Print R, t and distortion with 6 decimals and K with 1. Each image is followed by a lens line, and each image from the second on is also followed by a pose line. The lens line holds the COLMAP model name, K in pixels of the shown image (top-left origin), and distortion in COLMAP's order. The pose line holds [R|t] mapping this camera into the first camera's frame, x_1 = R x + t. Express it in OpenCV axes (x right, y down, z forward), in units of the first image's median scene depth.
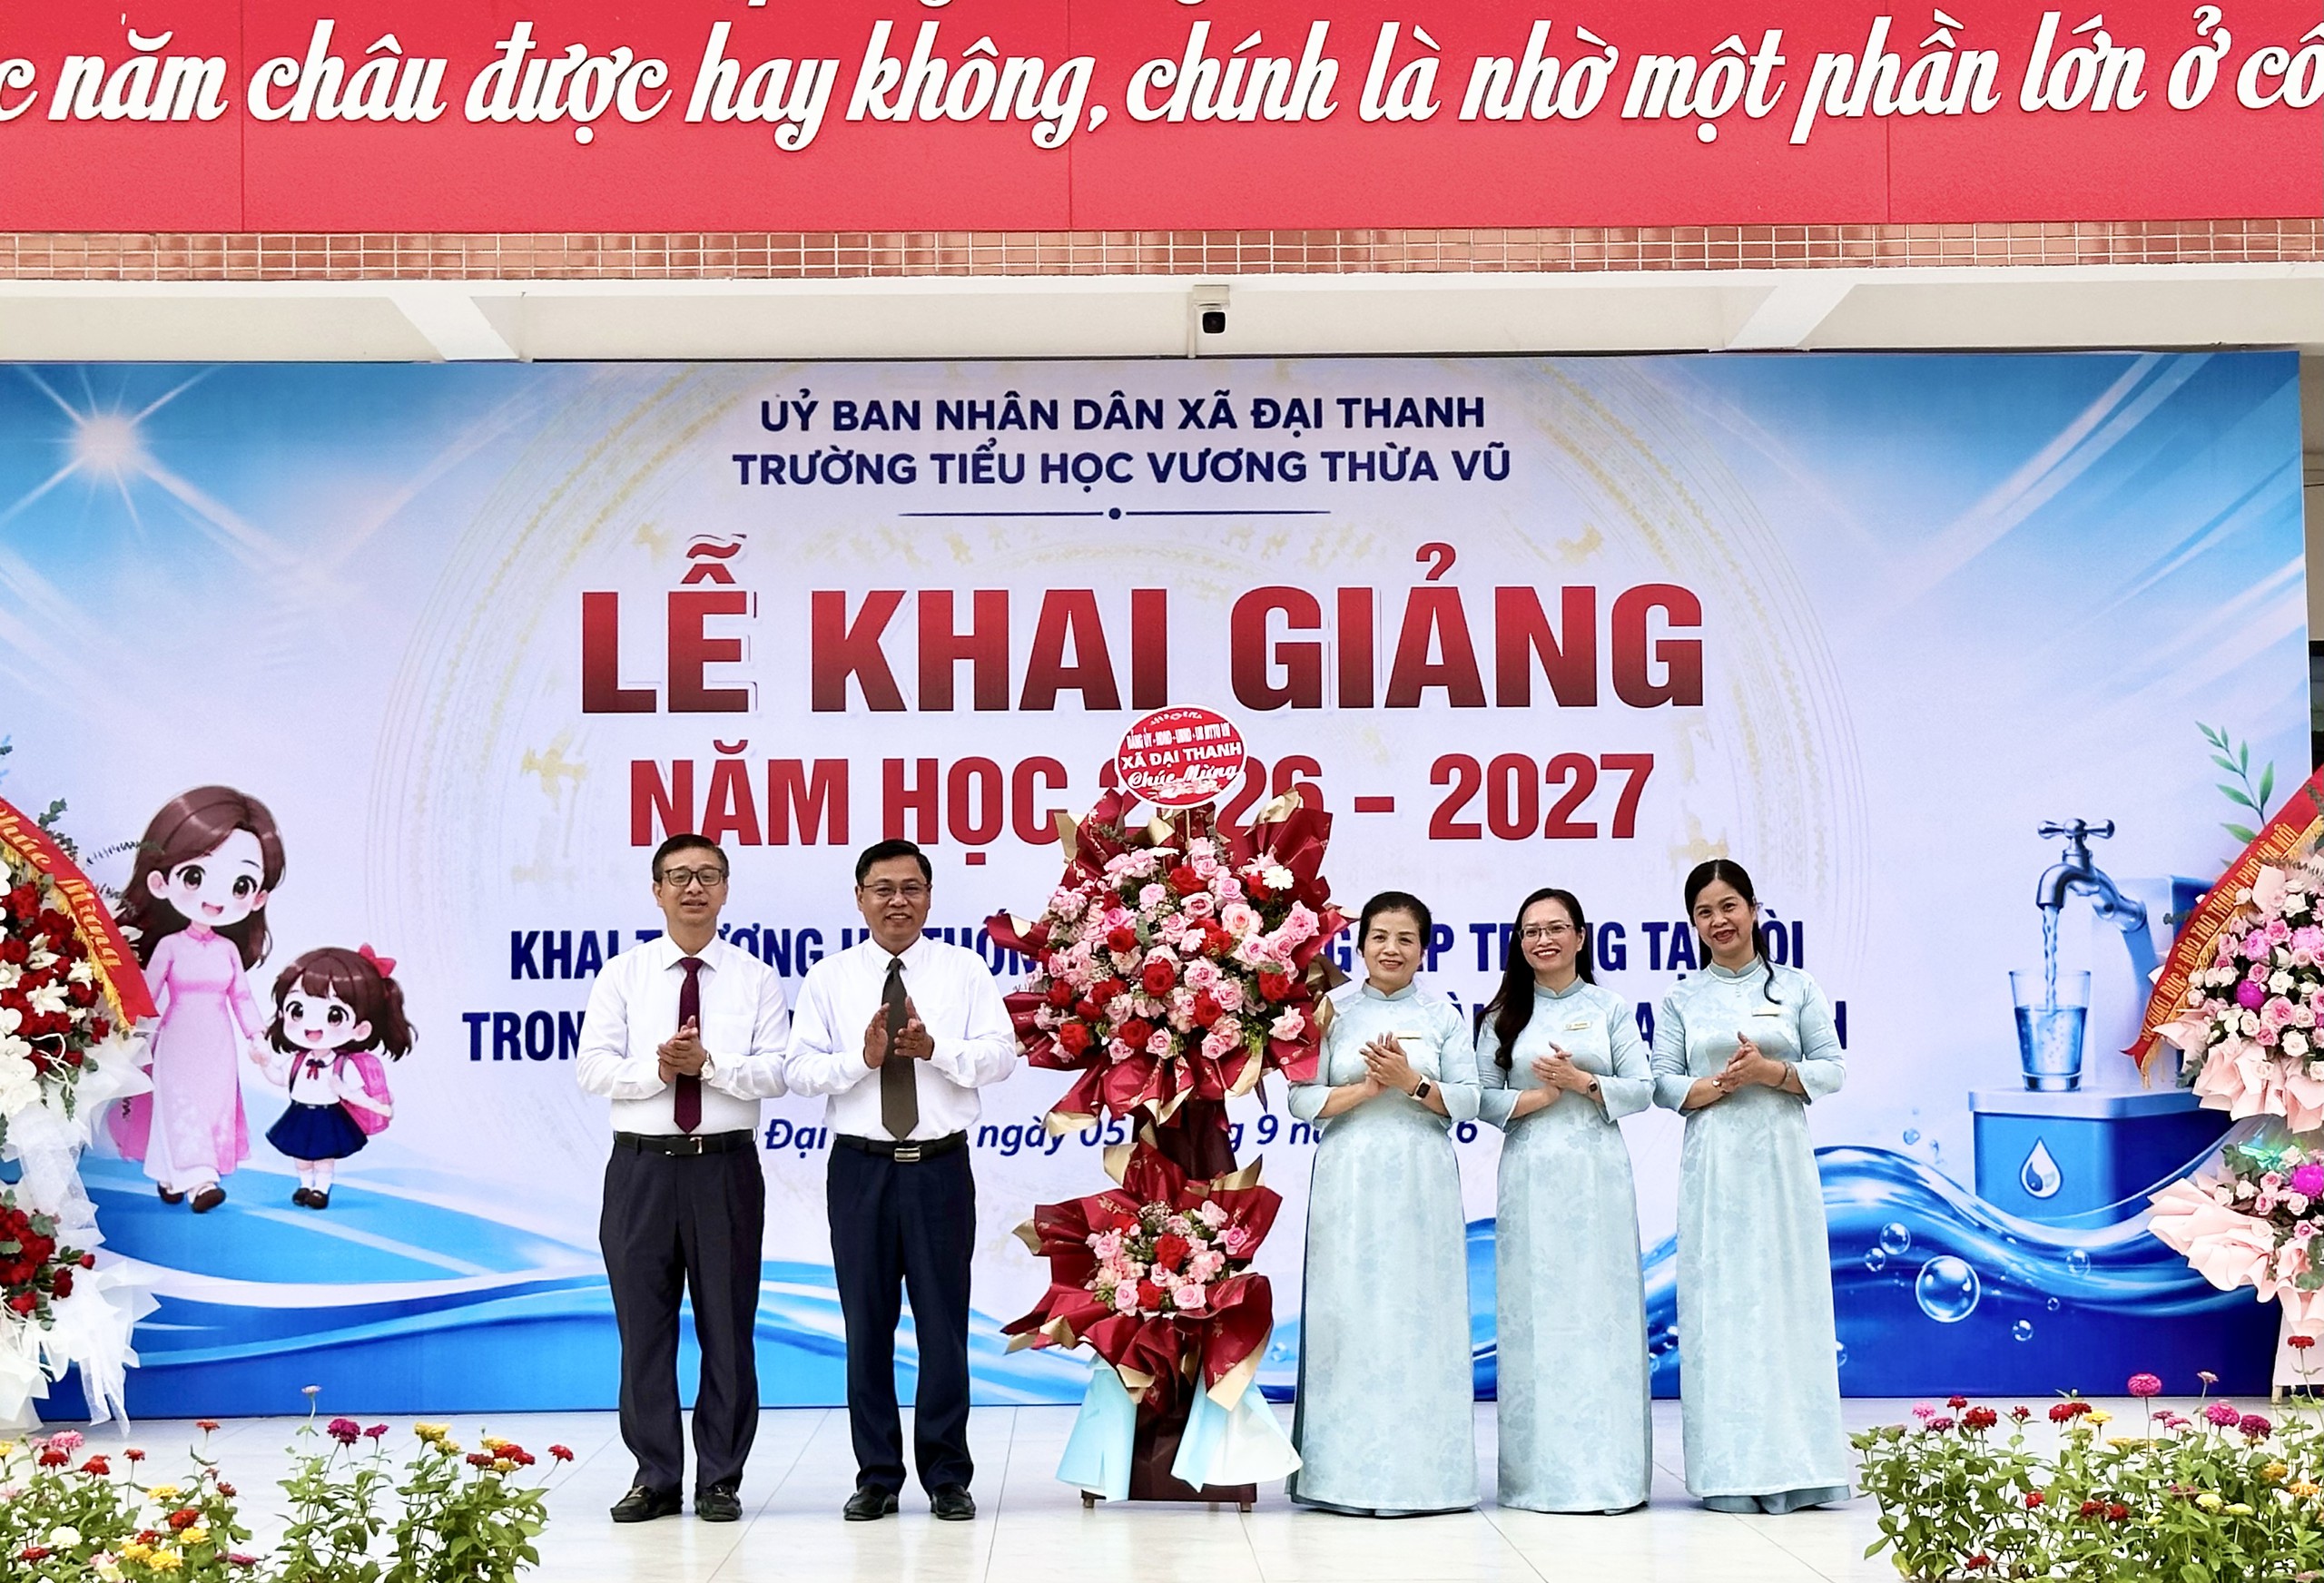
lens RADIAL K [[4507.9, 0, 1176.9], [0, 4507.9, 783.2], [0, 0, 1]] dist [0.094355, -0.206302]
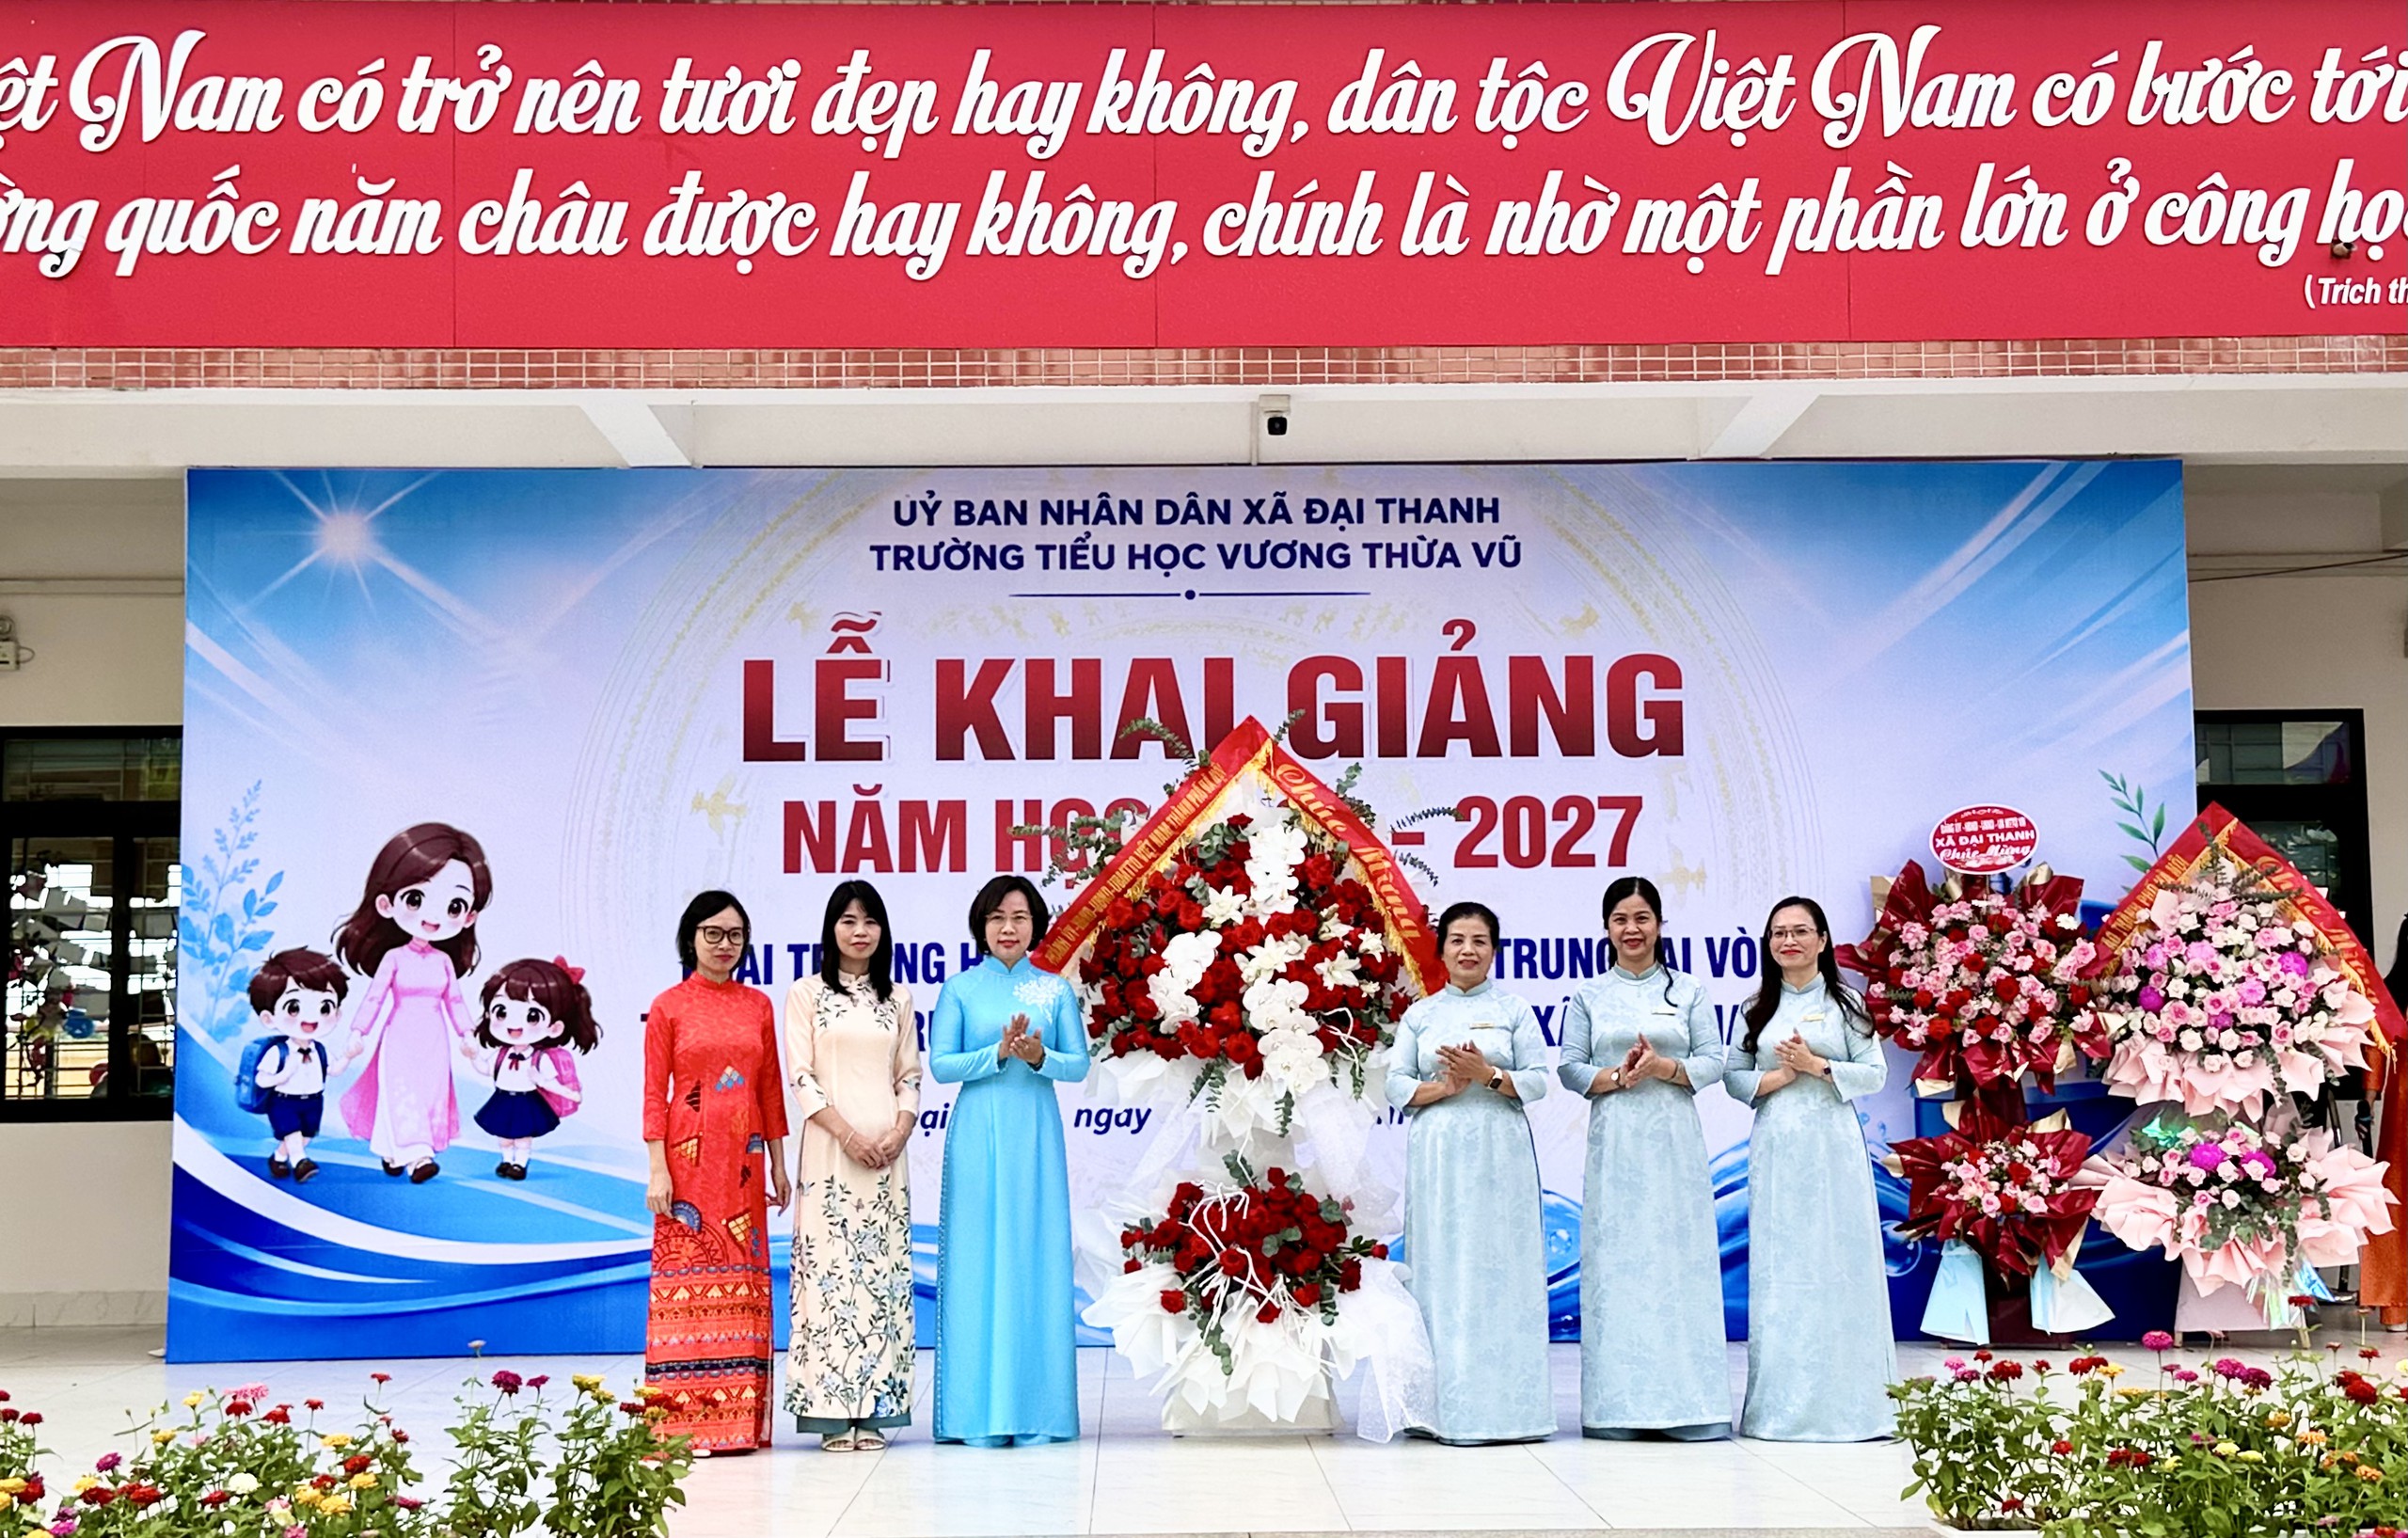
lens RADIAL K [[3350.0, 0, 1204.0], [0, 3350.0, 769.0], [0, 0, 1]] dist [0.129362, -0.352090]
pose [[1.000000, 0.000244, 0.000025, -0.010292], [-0.000243, 0.999591, -0.028597, 0.011955], [-0.000032, 0.028597, 0.999591, 0.116712]]
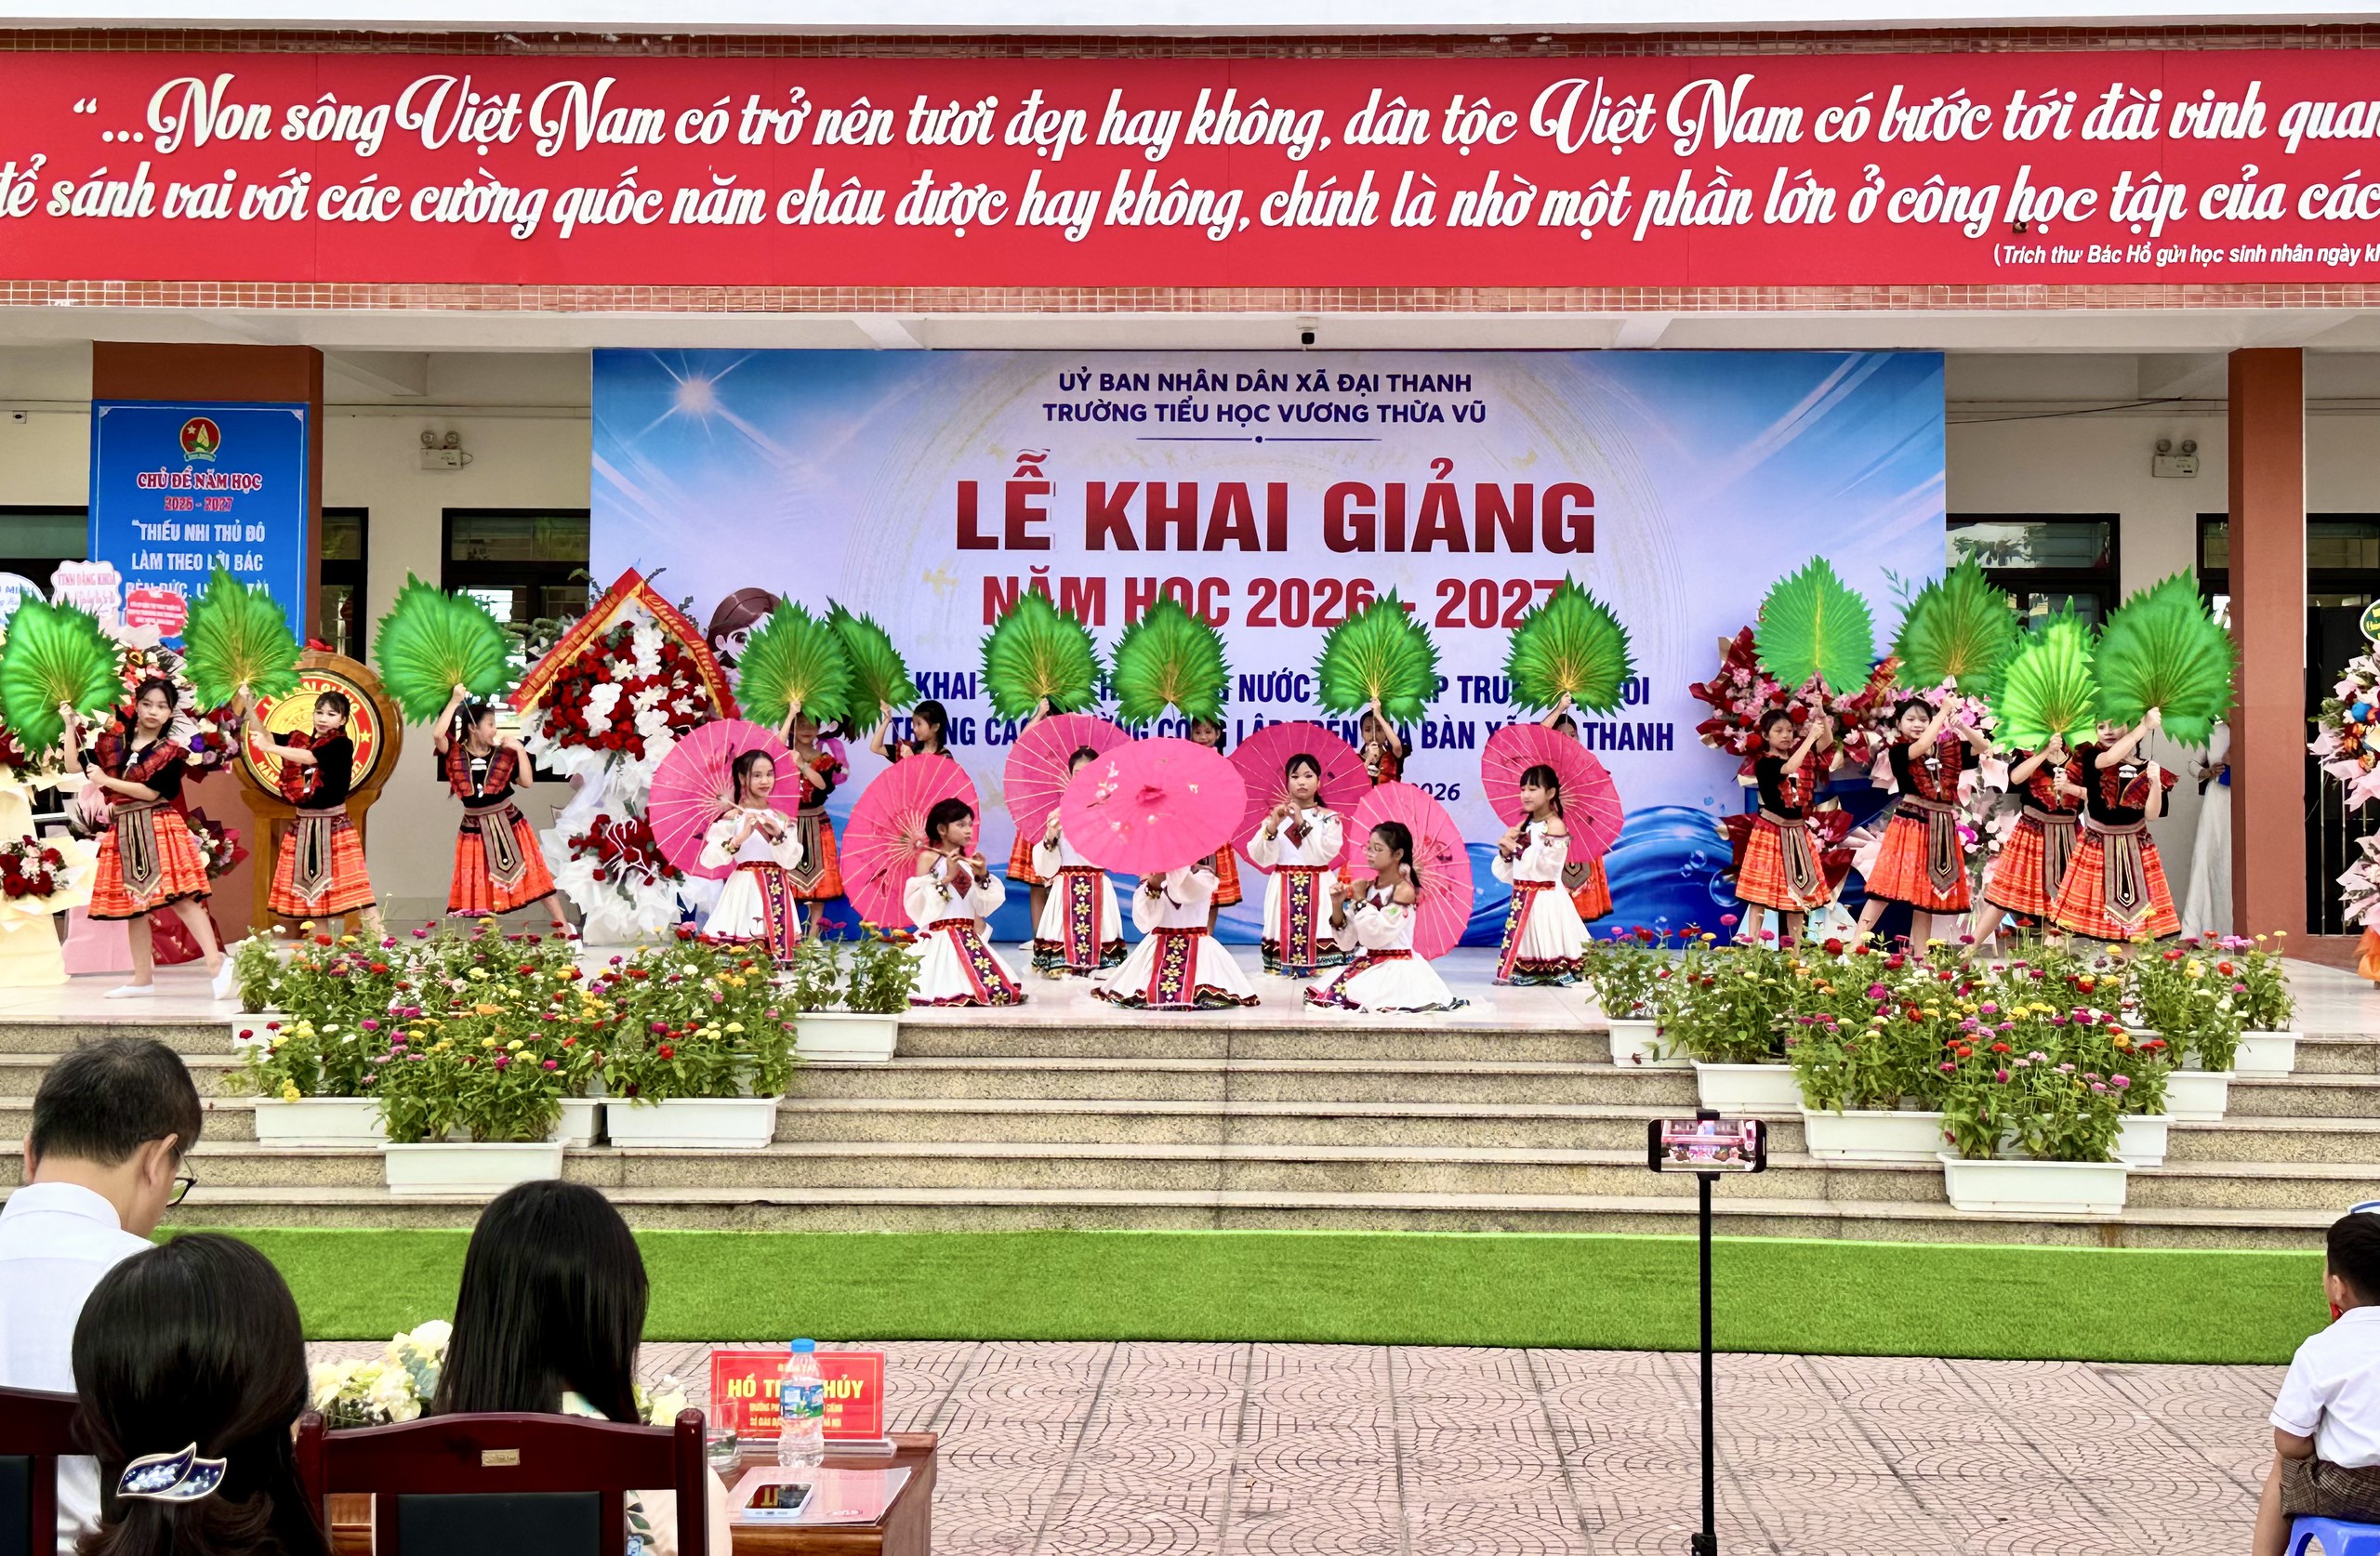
lens RADIAL K [[3246.1, 0, 1187.2], [0, 3246.1, 621.9], [0, 0, 1]] dist [0.016702, 0.022666]
pose [[0.997580, 0.013919, -0.068122, 0.046452], [-0.012591, 0.999723, 0.019888, -0.013729], [0.068380, -0.018982, 0.997479, -0.269900]]
